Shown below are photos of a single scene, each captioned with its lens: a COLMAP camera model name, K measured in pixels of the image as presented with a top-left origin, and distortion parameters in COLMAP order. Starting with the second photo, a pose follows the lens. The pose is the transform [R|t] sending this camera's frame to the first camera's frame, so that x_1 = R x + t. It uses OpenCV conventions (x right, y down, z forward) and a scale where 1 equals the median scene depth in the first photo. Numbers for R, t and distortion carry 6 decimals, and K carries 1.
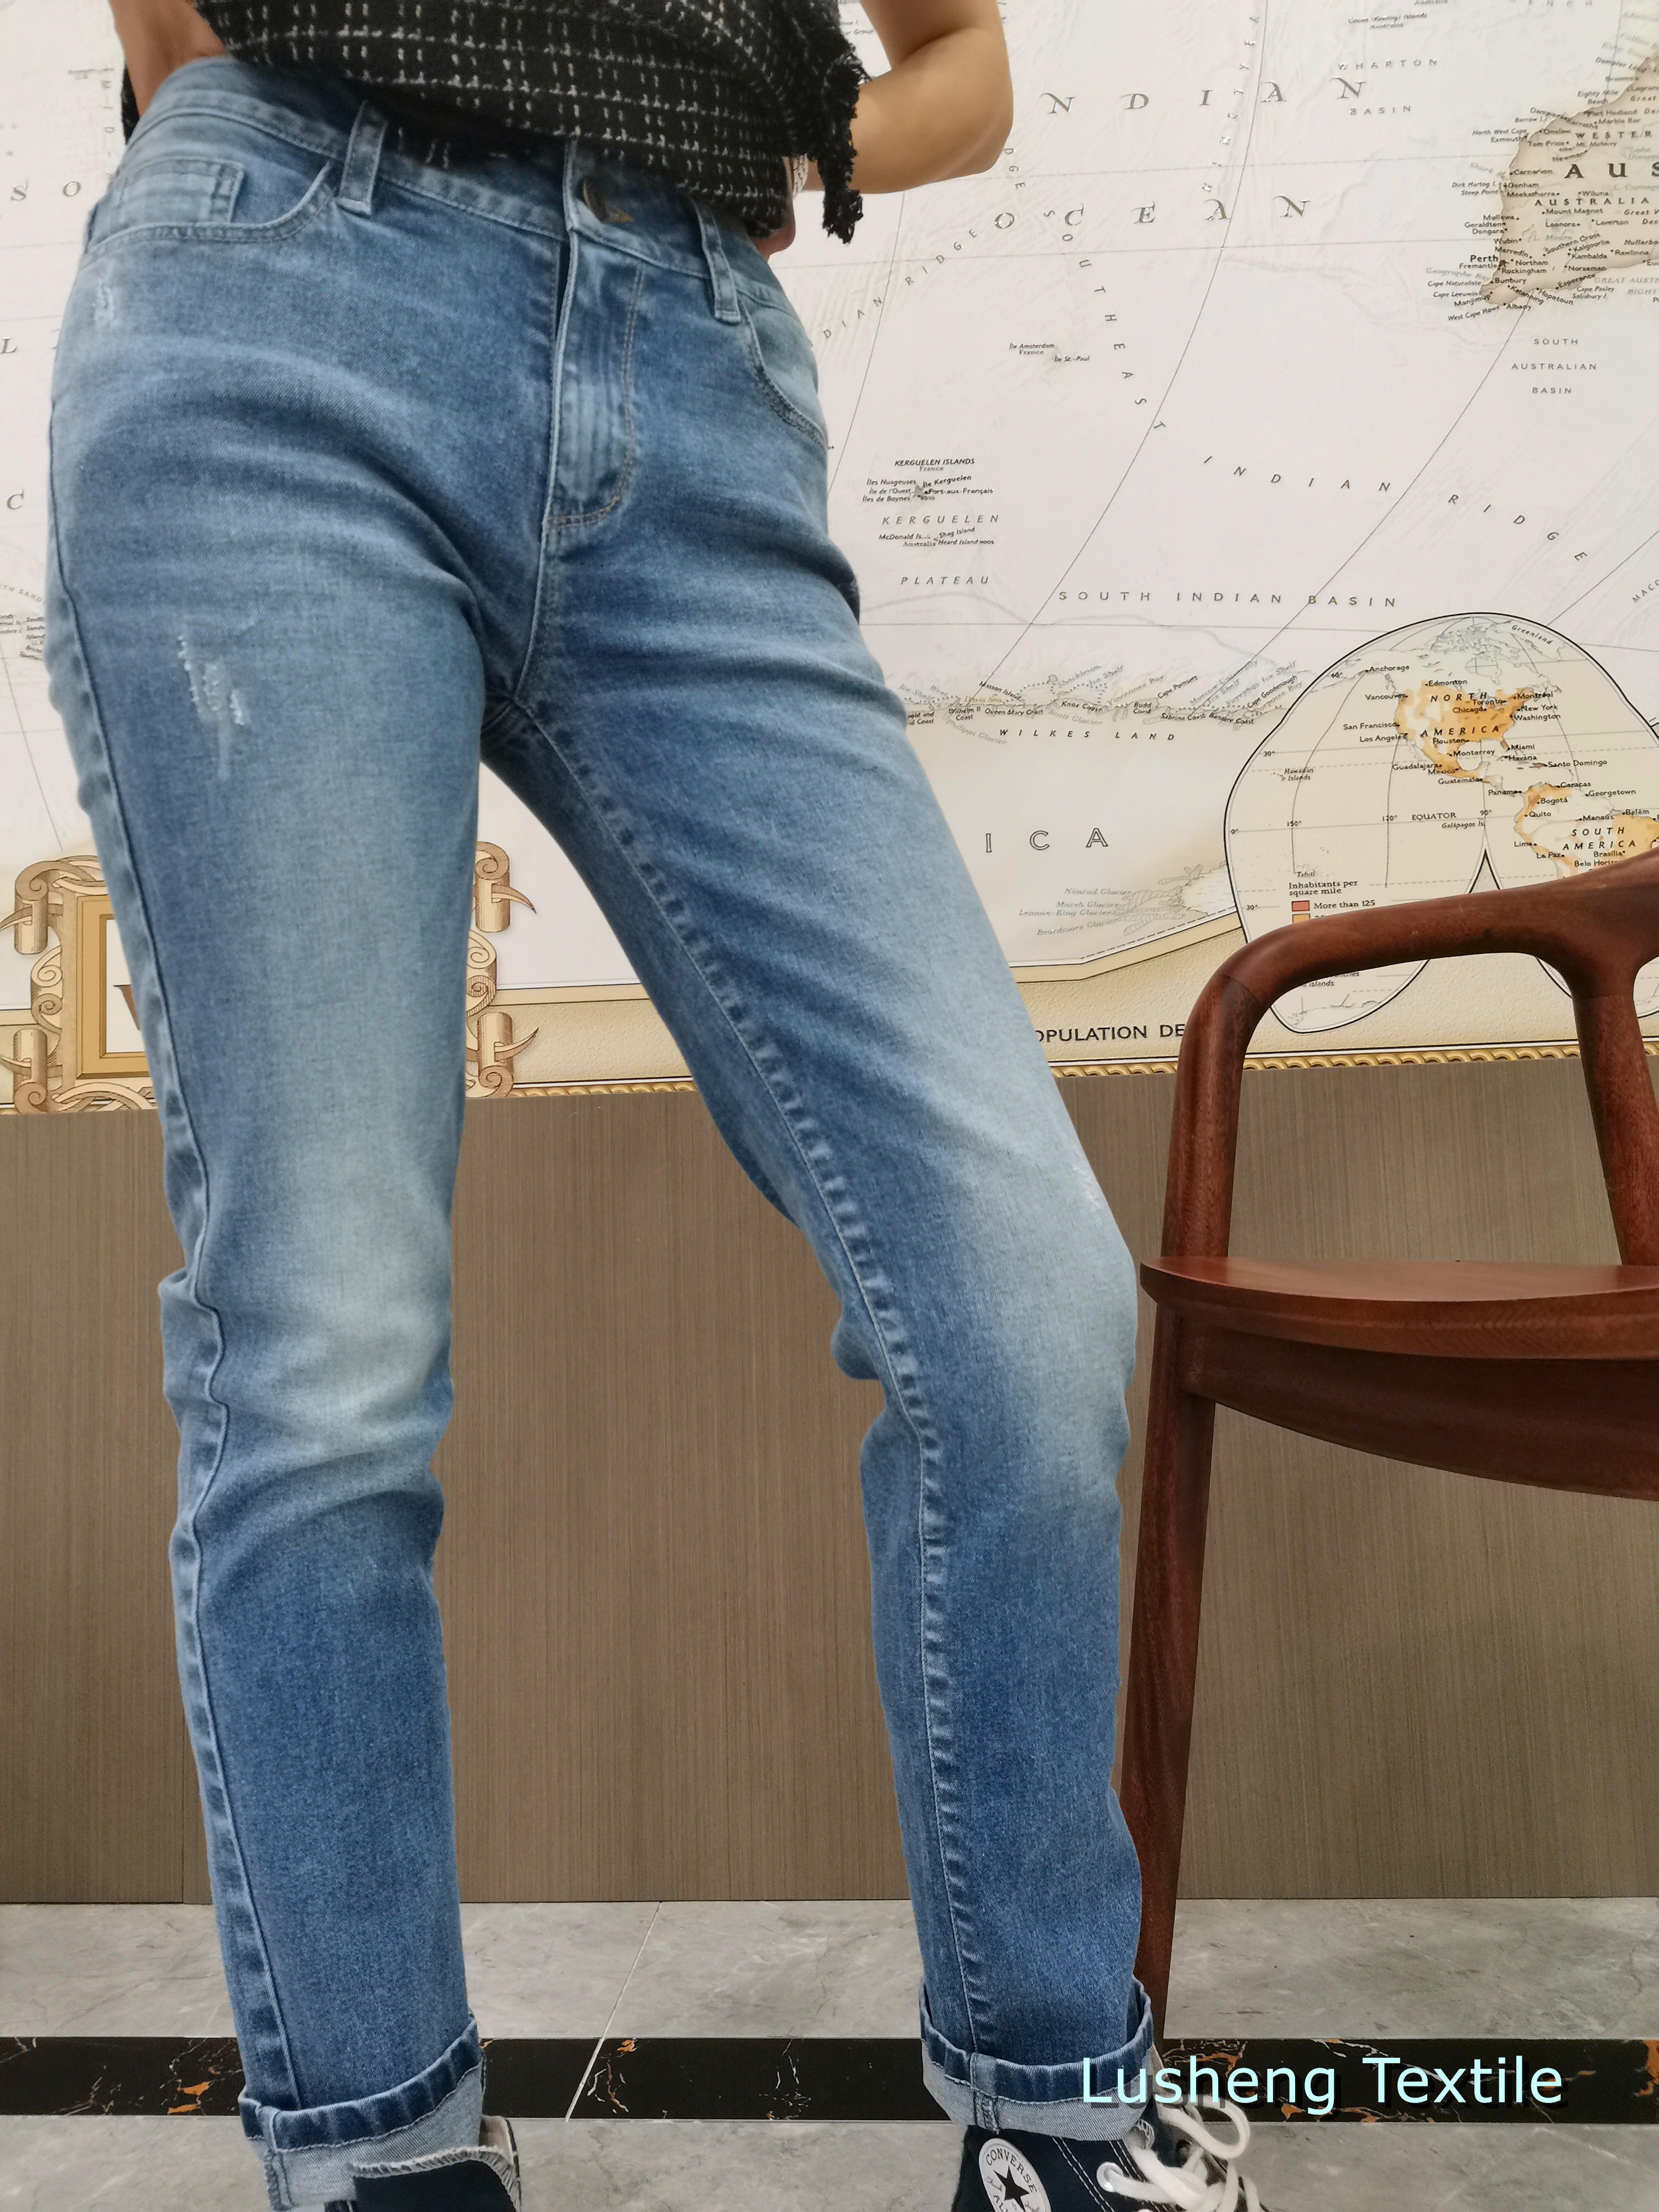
lens RADIAL K [[1636.9, 0, 829.5], [0, 1636.9, 1106.0], [0, 0, 1]] dist [0.093613, -0.124640]
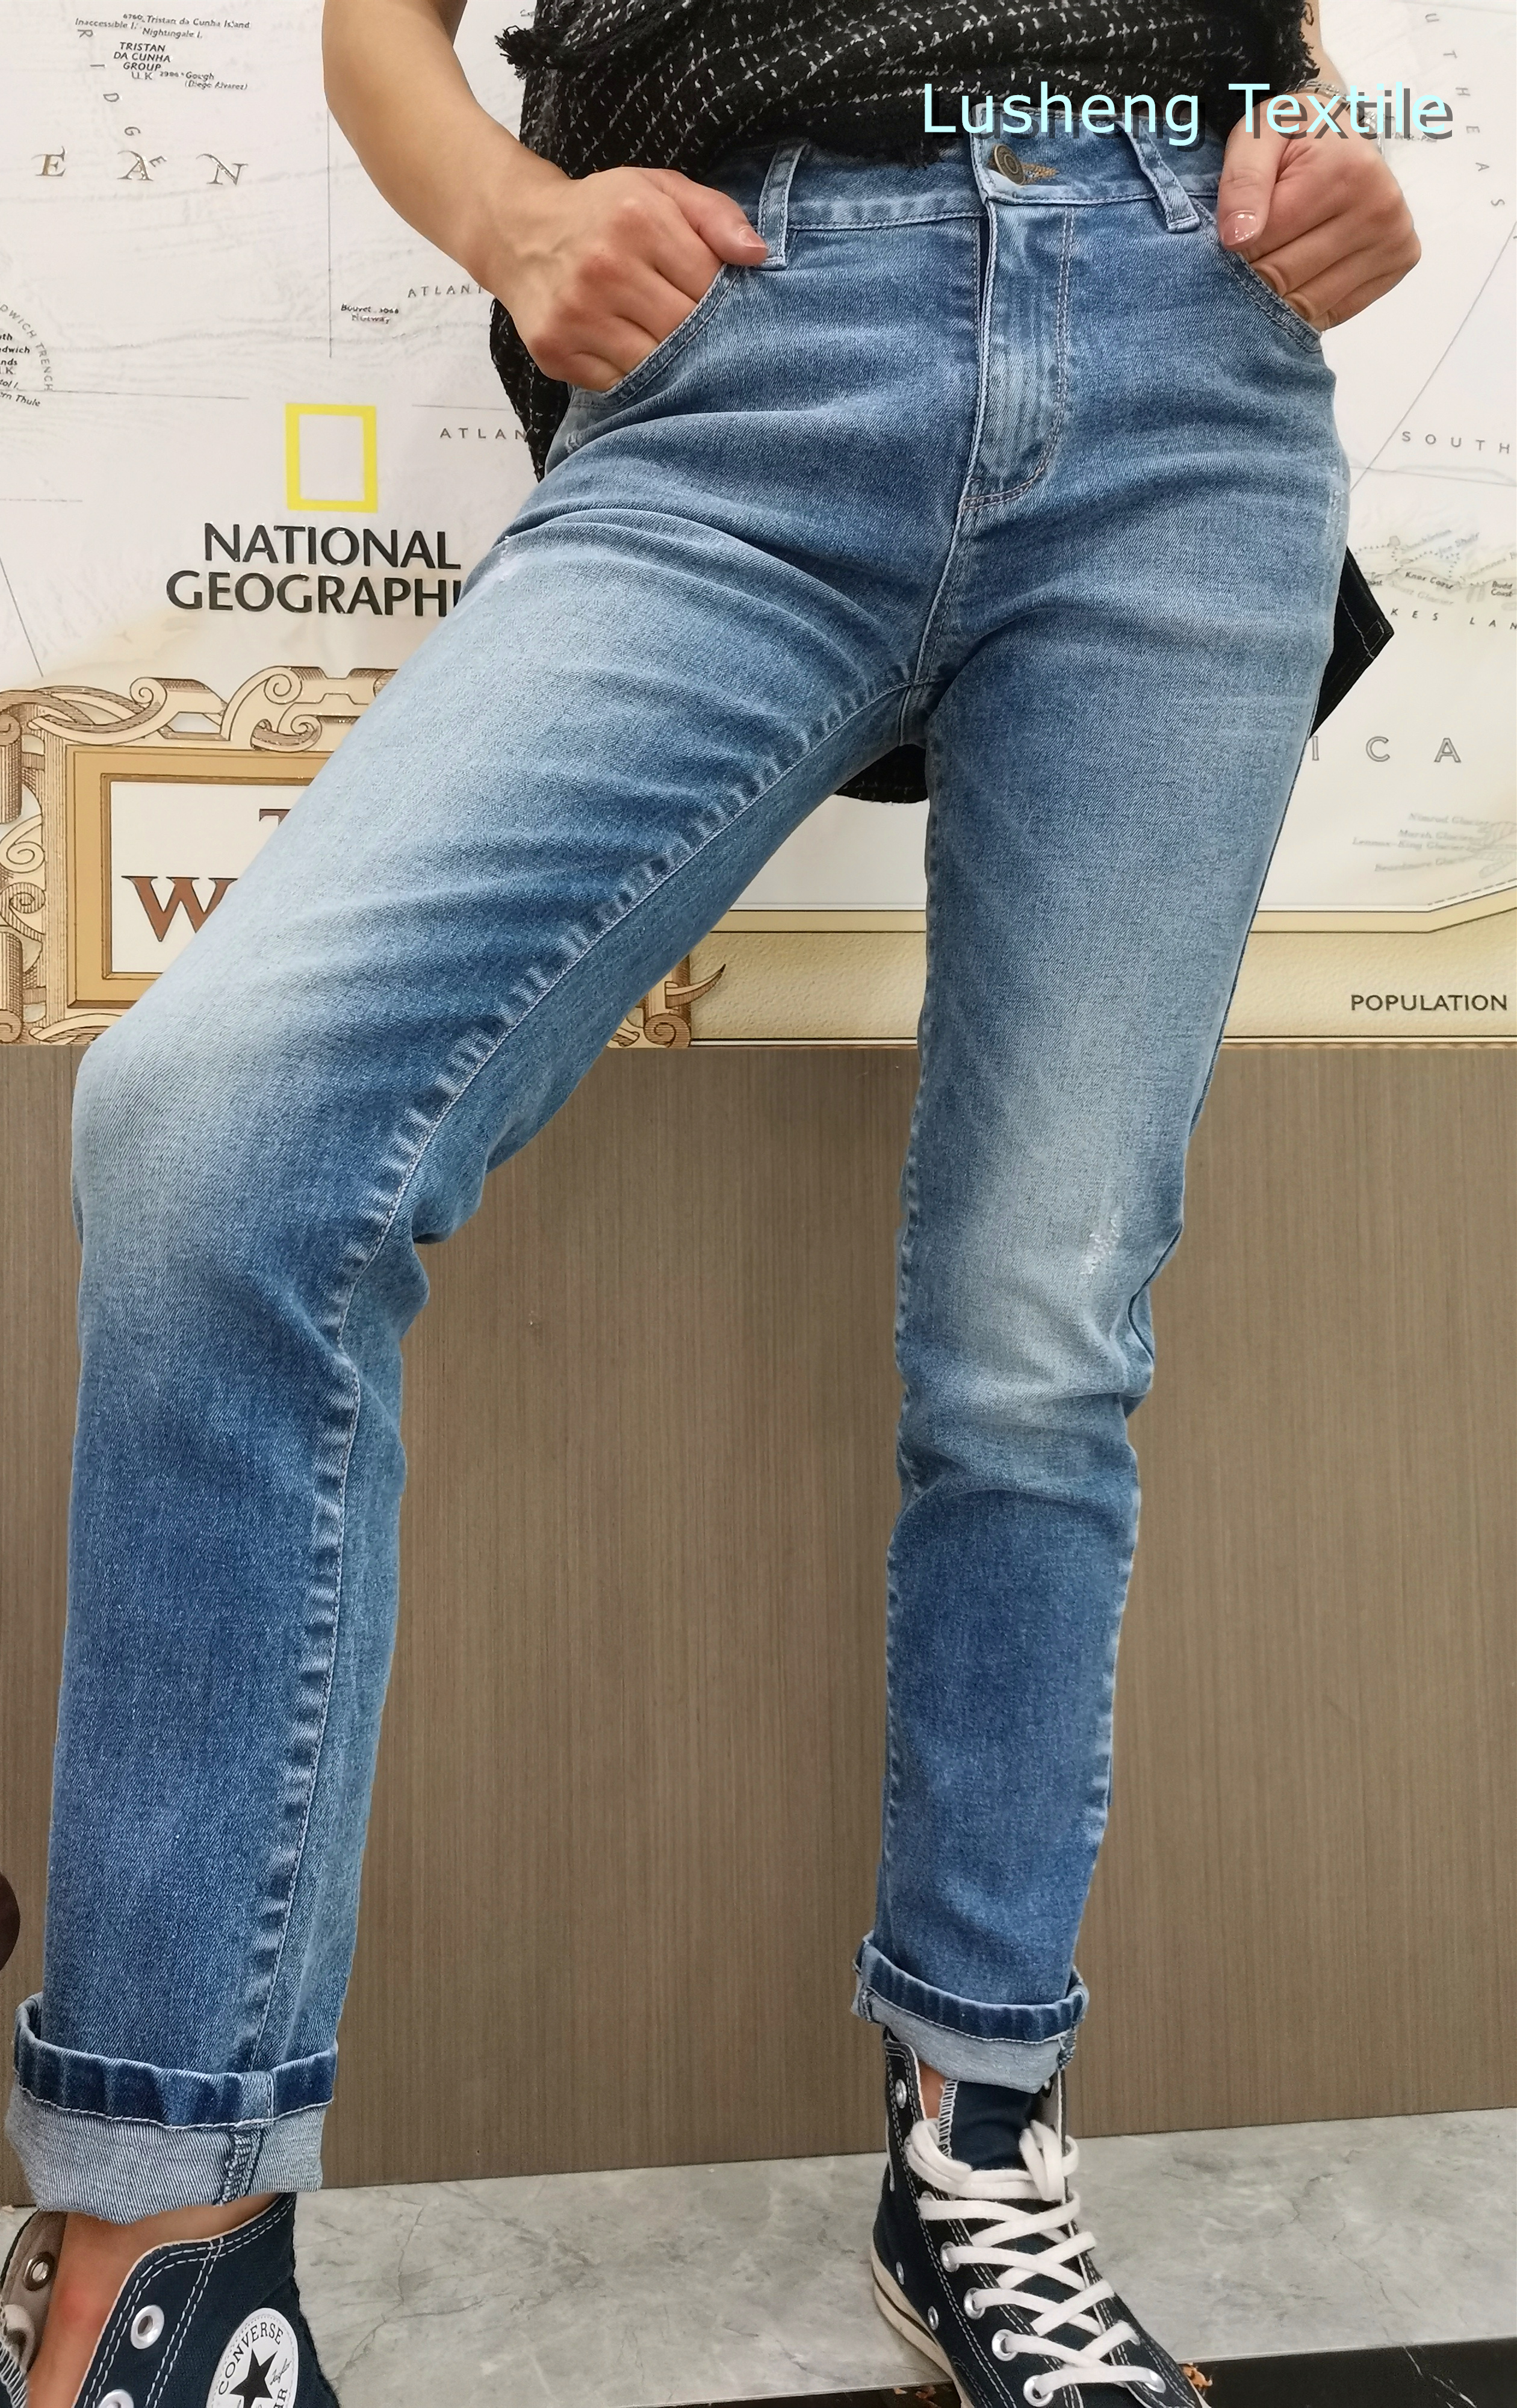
lens RADIAL K [[1768.8, 0, 574.1], [0, 1768.8, 1197.7], [0, 0, 1]] dist [0.094577, -0.129035]
pose [[0.983868, 0.026898, 0.176860, -0.389990], [-0.031195, 0.999281, 0.021558, 0.042782], [-0.176153, -0.026728, 0.984000, 0.232923]]
